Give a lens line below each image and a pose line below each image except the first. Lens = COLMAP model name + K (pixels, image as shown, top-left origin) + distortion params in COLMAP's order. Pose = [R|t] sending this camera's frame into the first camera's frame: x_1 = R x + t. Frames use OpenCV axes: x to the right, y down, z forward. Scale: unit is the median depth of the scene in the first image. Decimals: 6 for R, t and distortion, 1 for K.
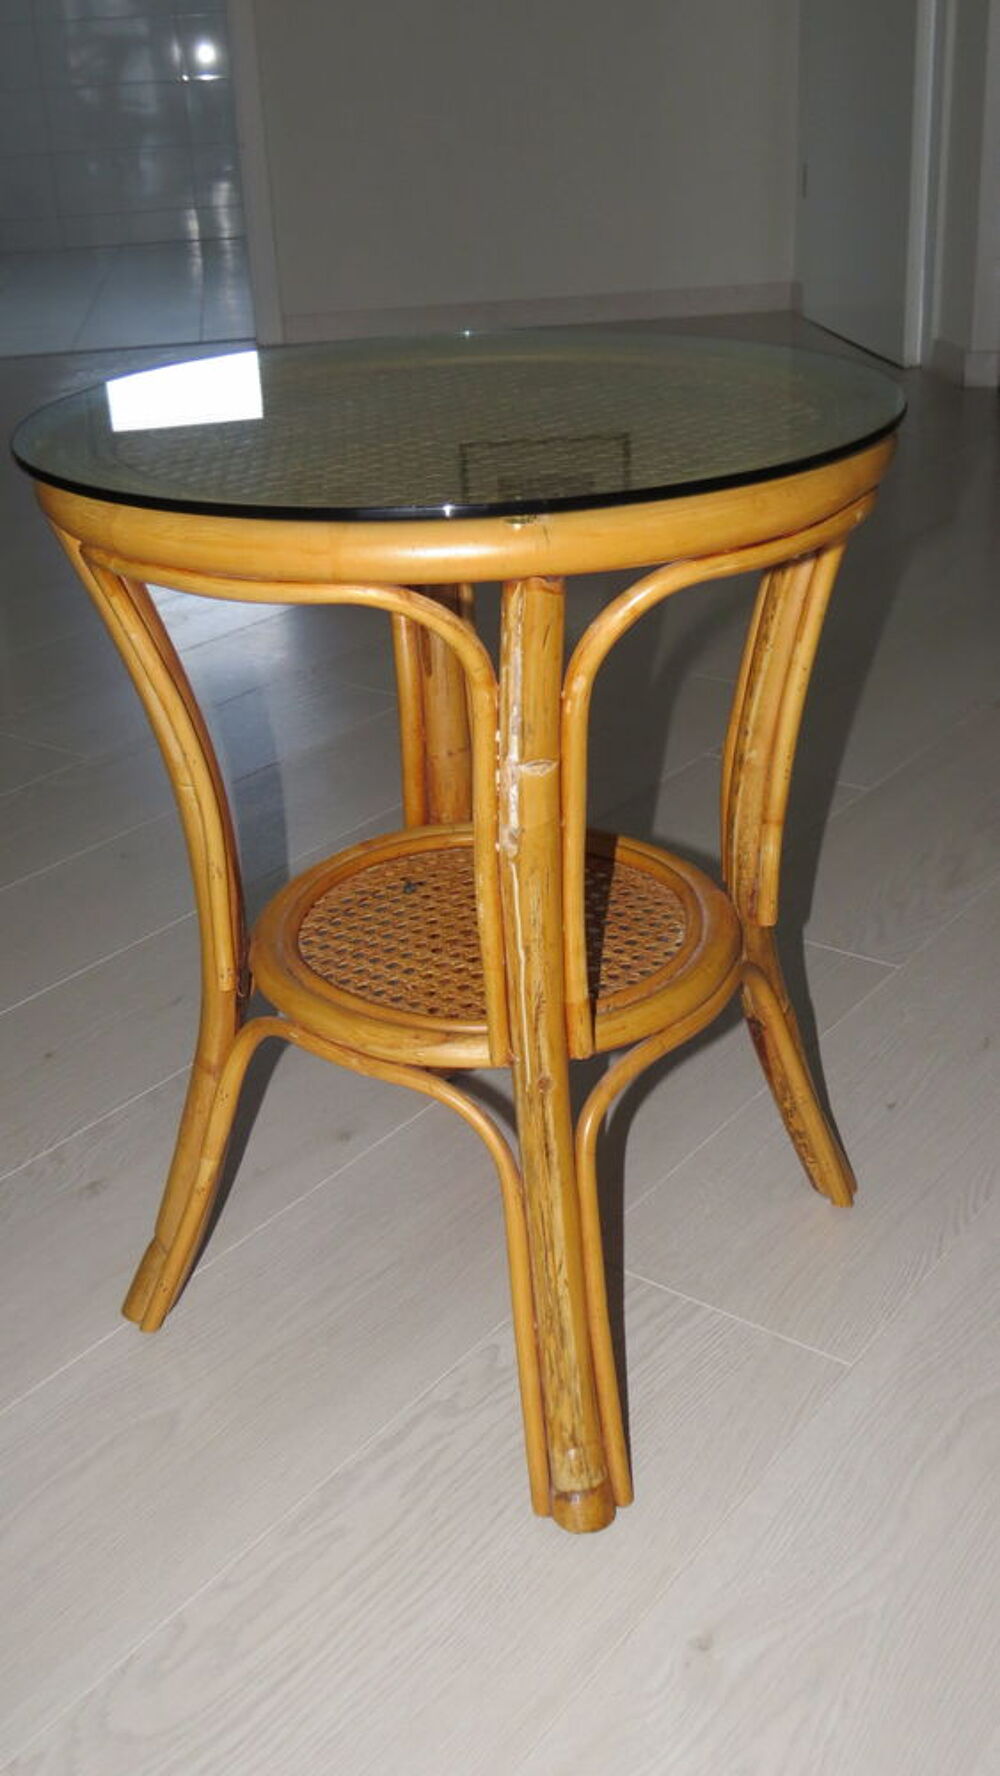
lens RADIAL K [[1843.8, 0, 500.0], [0, 1843.8, 888.0], [0, 0, 1]] dist [-0.056282, -0.007851]
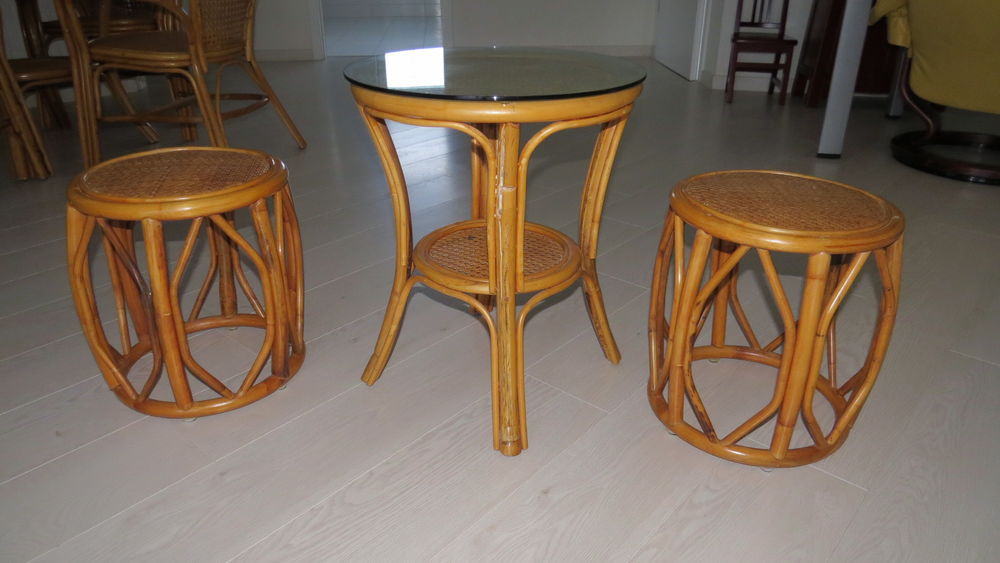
lens RADIAL K [[703.6, 0, 500.0], [0, 703.6, 281.5], [0, 0, 1]] dist [-0.050065, 0.000209]
pose [[0.996835, 0.074534, -0.027640, 0.039876], [-0.074020, 0.997072, 0.019206, 0.053113], [0.028991, -0.017099, 0.999433, -0.121332]]
